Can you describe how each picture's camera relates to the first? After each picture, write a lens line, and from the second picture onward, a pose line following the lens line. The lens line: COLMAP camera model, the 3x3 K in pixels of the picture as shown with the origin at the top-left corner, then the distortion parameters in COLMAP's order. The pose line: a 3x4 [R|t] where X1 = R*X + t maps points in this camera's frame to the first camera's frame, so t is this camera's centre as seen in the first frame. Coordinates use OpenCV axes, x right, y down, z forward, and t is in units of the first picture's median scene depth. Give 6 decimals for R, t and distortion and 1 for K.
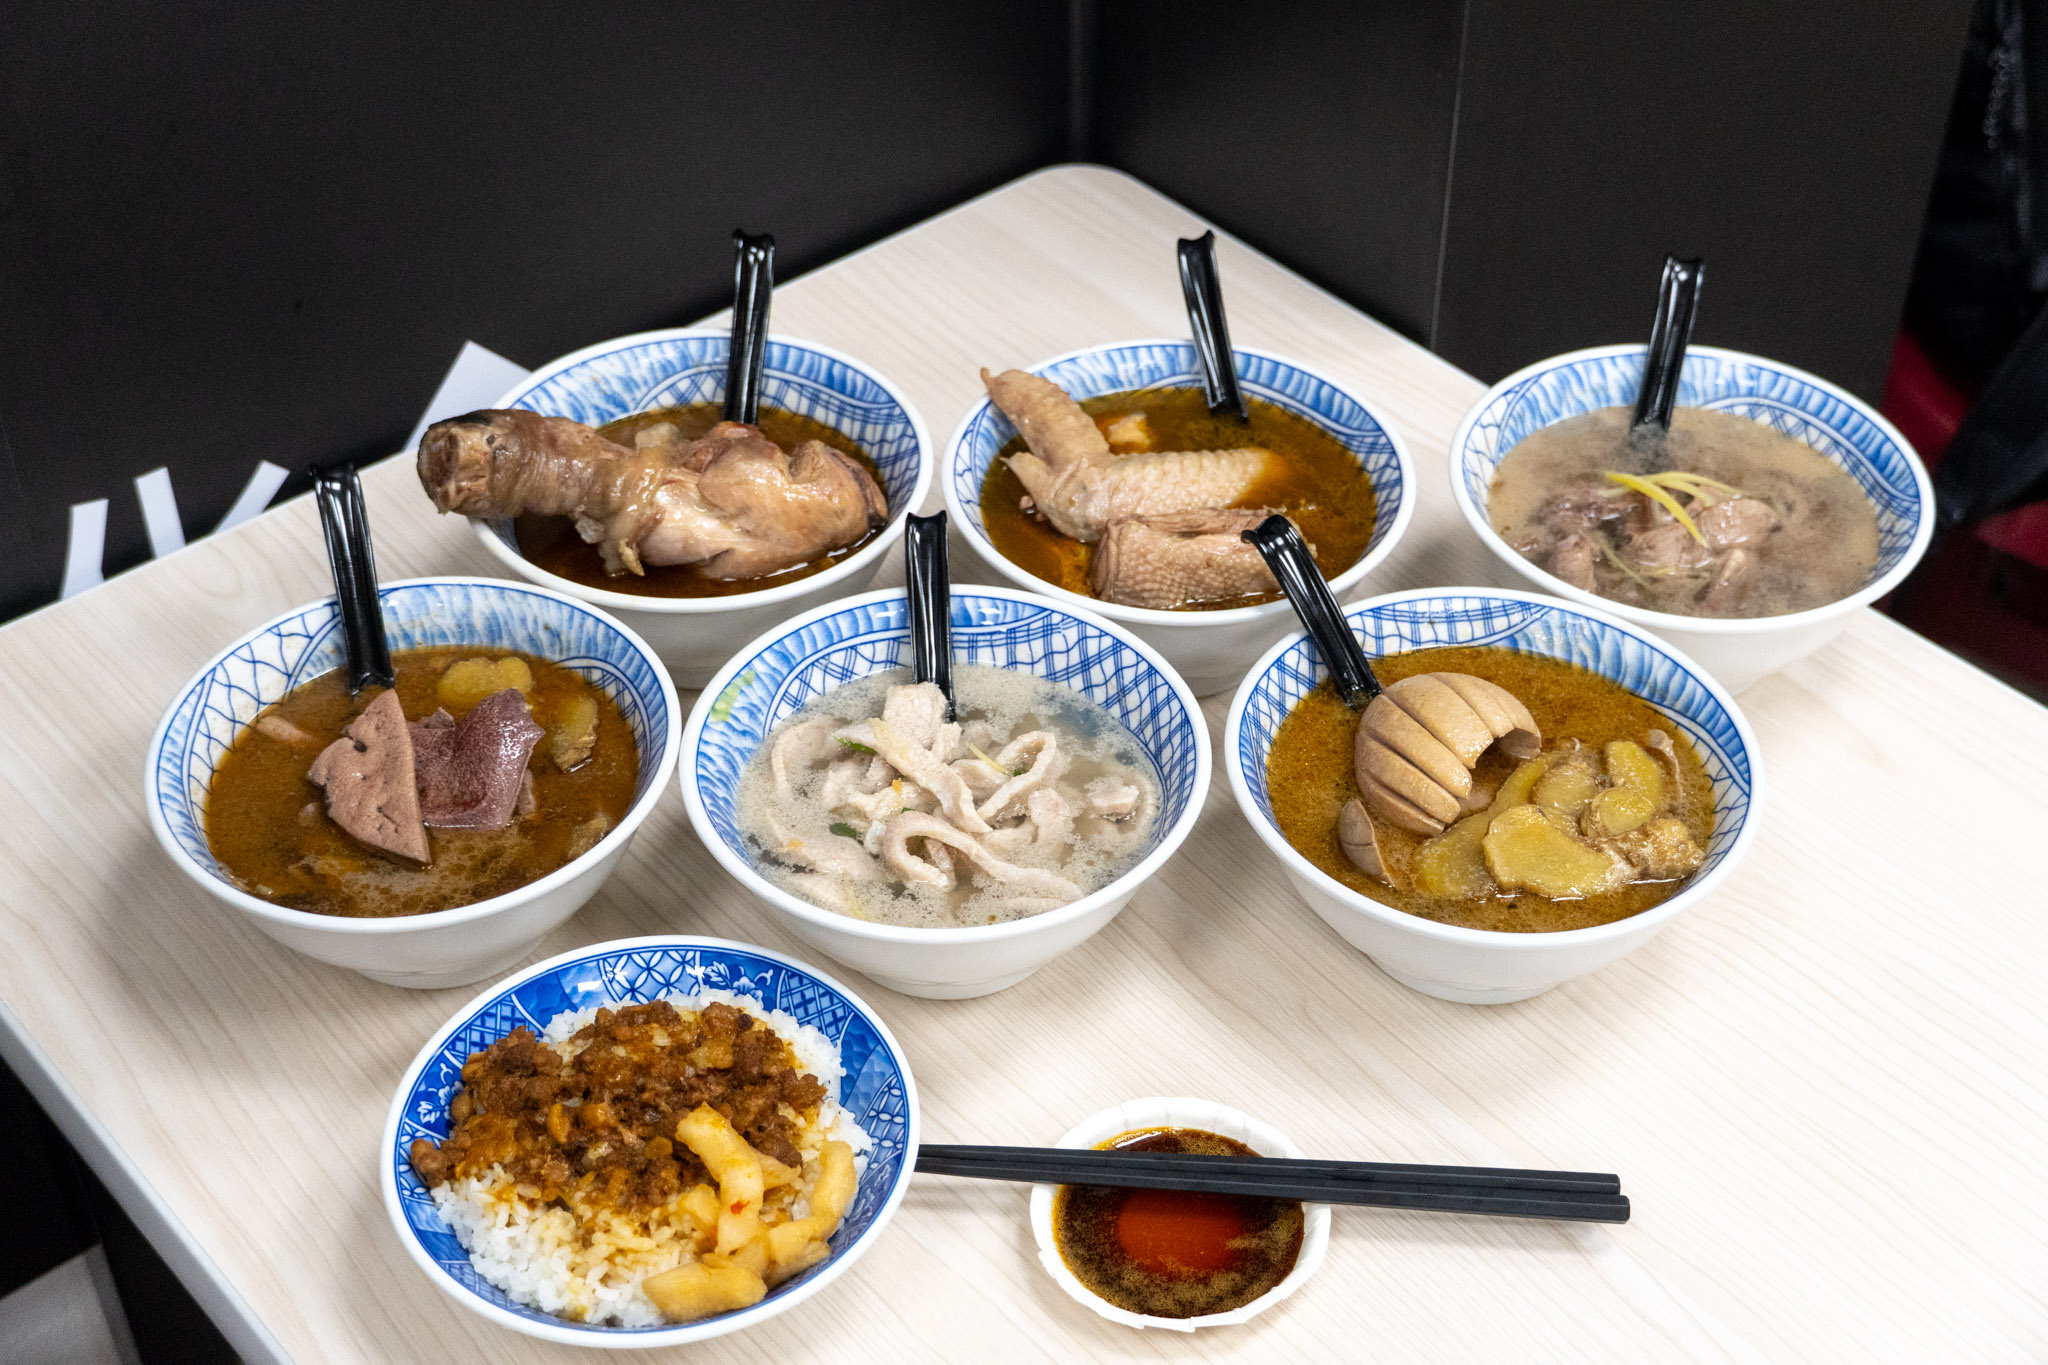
lens RADIAL K [[3180.1, 0, 1024.0], [0, 3180.1, 682.5], [0, 0, 1]] dist [0.147732, 0.004587]
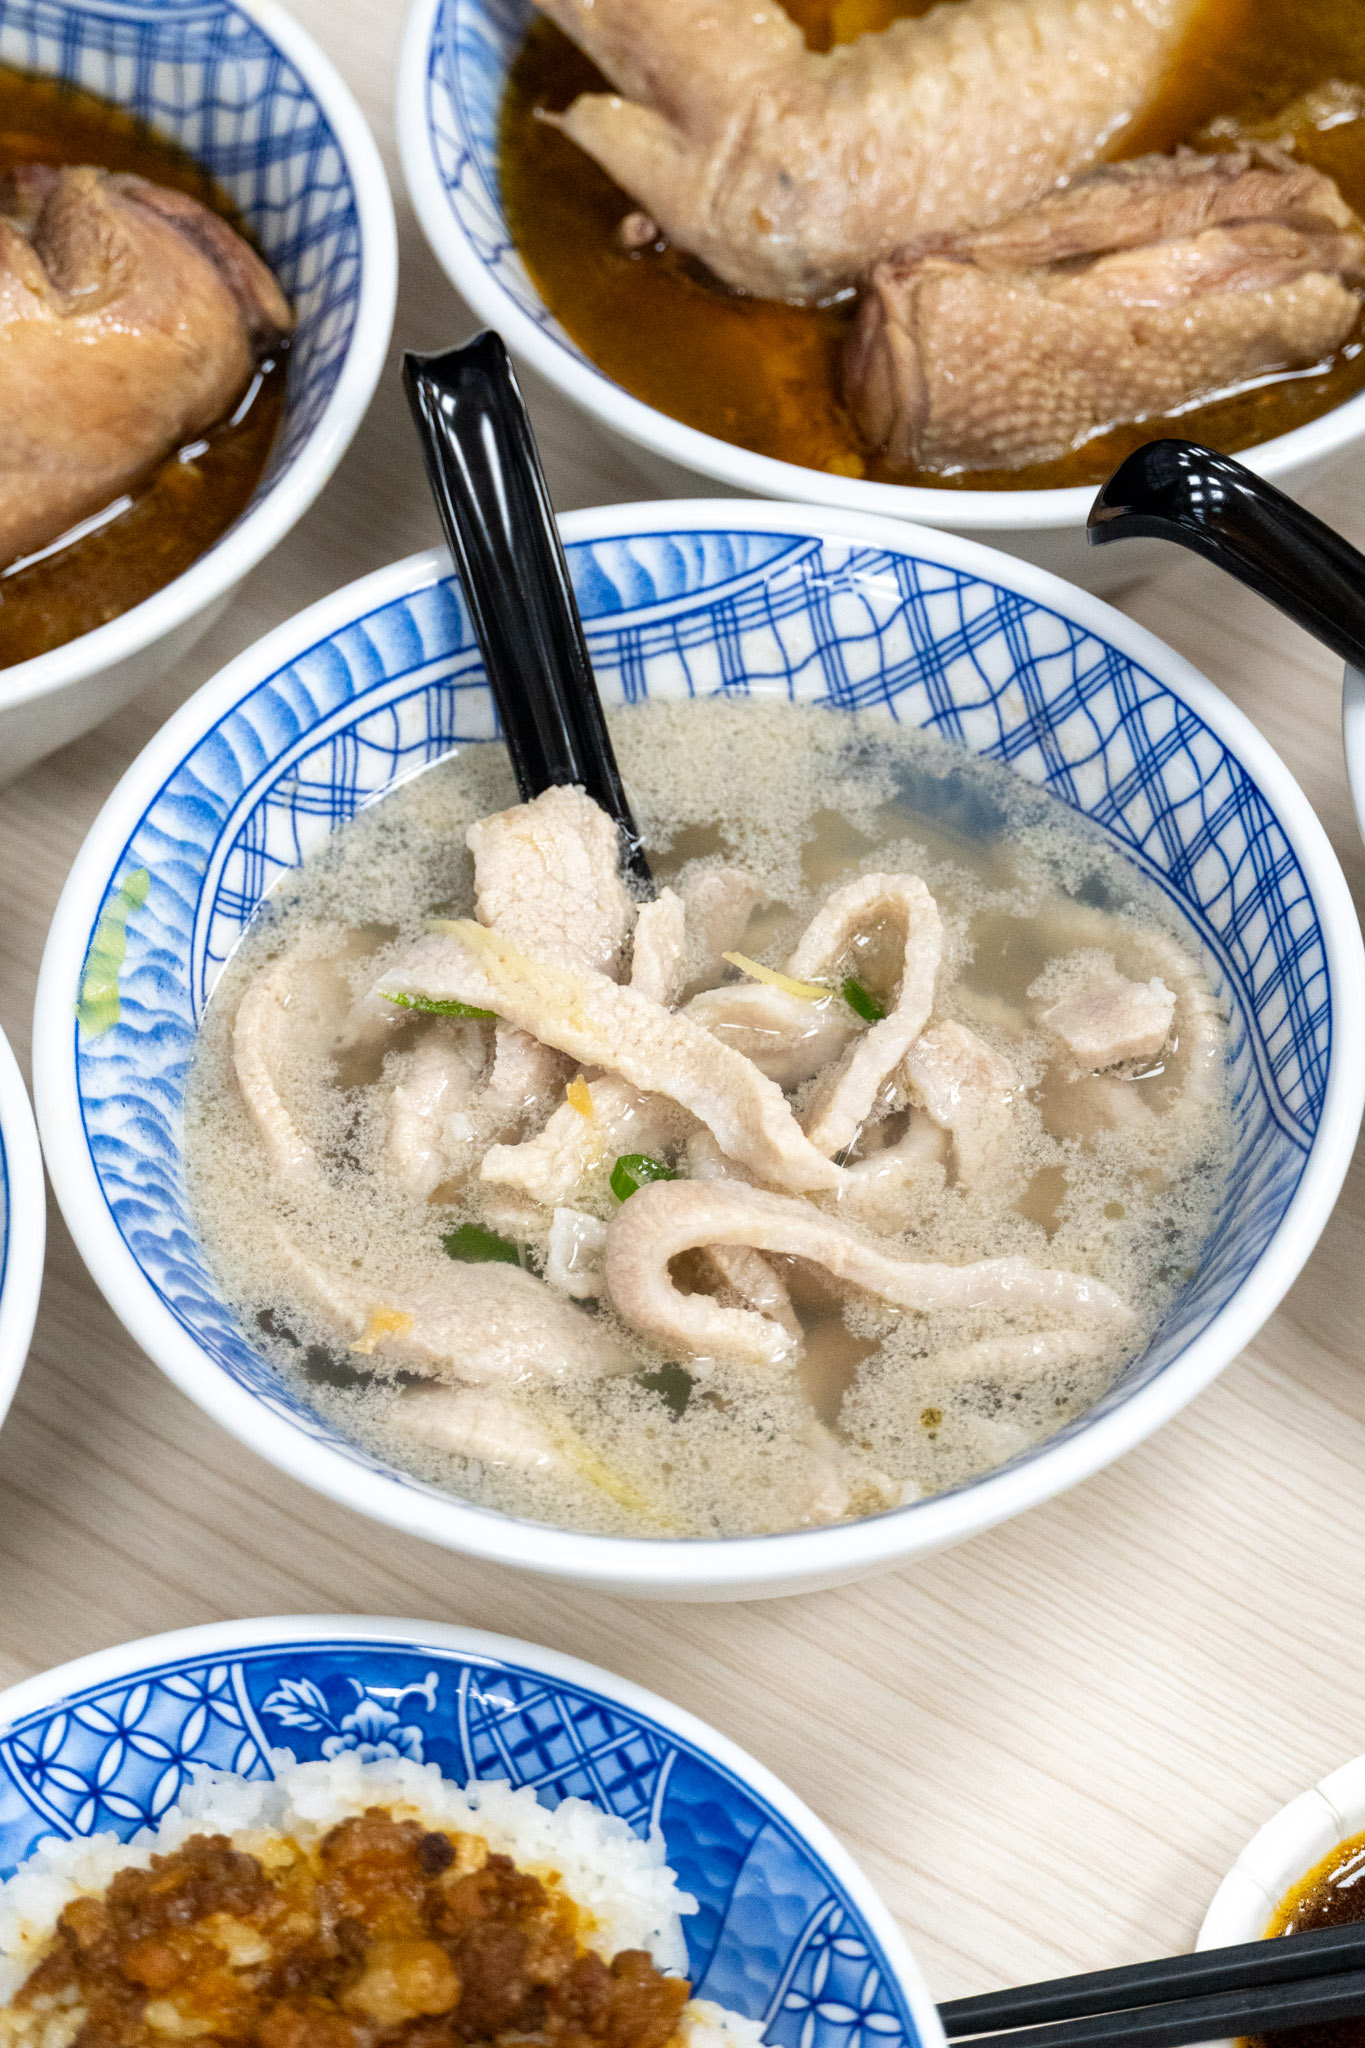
lens RADIAL K [[6463.0, 0, 682.5], [0, 6463.0, 1024.0], [0, 0, 1]] dist [0.062571, 1.225977]
pose [[0.967042, -0.213009, 0.139486, -0.131698], [0.173546, 0.952288, 0.251057, -0.168699], [-0.186308, -0.218576, 0.957869, 0.214677]]
